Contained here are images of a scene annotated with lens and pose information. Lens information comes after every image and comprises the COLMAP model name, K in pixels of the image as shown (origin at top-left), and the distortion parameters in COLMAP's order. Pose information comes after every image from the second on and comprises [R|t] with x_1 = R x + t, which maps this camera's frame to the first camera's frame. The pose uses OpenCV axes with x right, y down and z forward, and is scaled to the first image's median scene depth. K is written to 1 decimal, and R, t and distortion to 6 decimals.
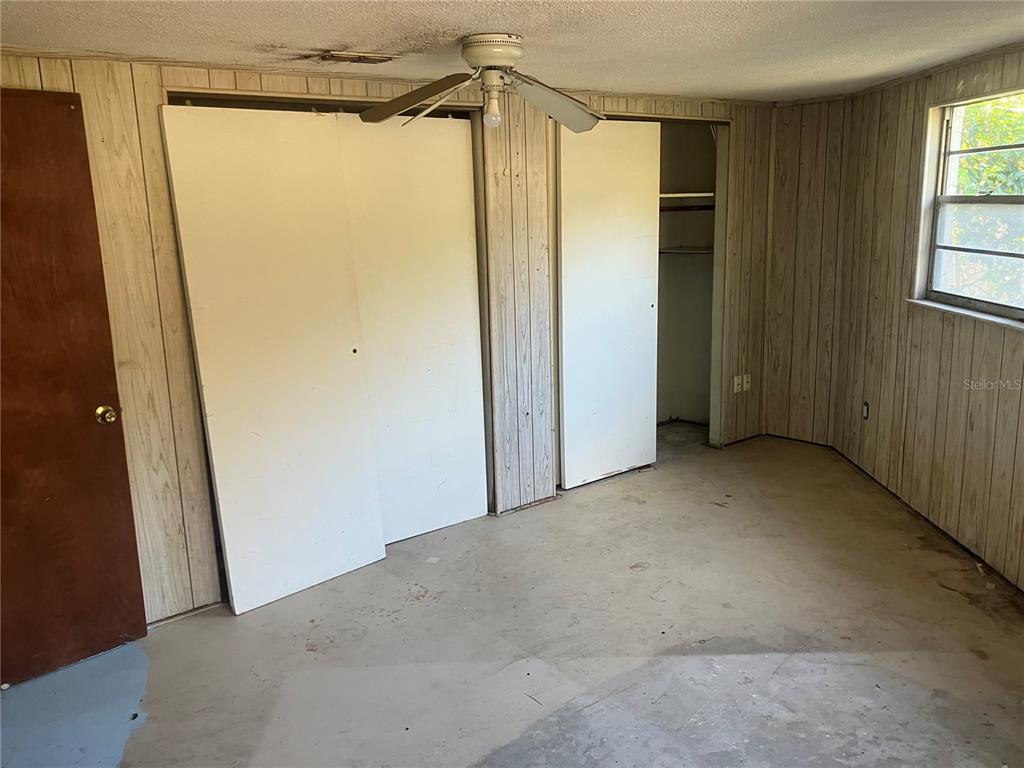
lens RADIAL K [[866.2, 0, 502.9], [0, 866.2, 377.8], [0, 0, 1]] dist [0.049244, -0.048356]
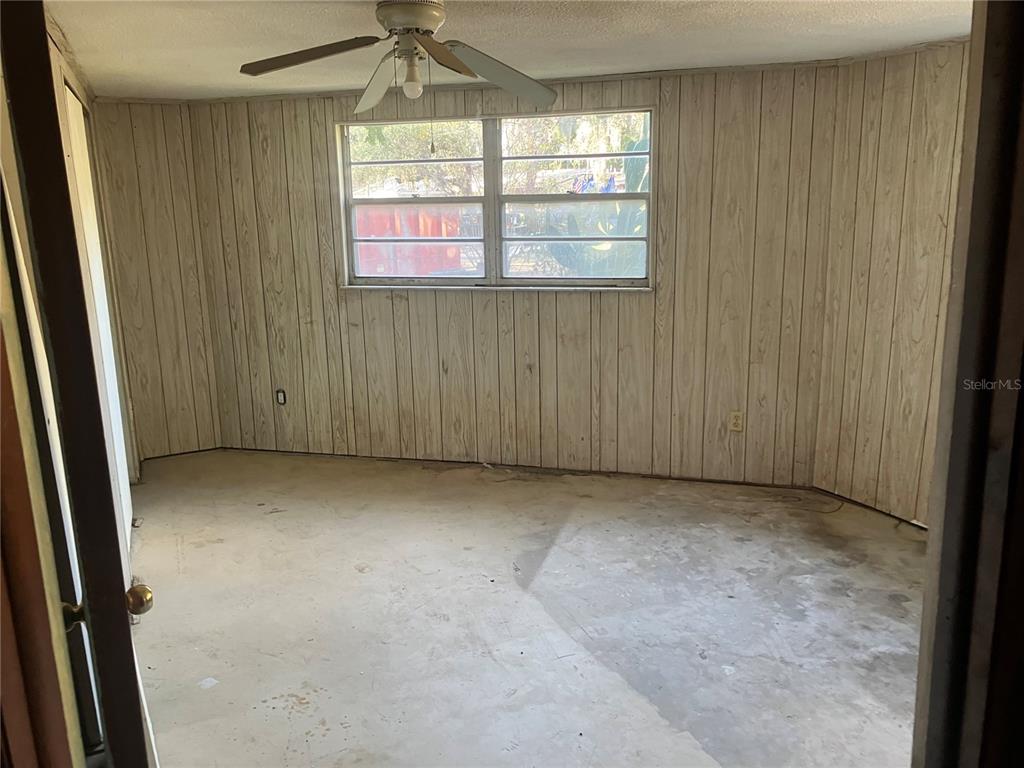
lens RADIAL K [[866.2, 0, 504.9], [0, 866.2, 389.0], [0, 0, 1]] dist [0.049244, -0.048356]
pose [[0.251209, -0.188127, 0.949475, -0.657441], [0.214853, 0.967297, 0.134813, -0.070838], [-0.943786, 0.170131, 0.283414, 0.514504]]
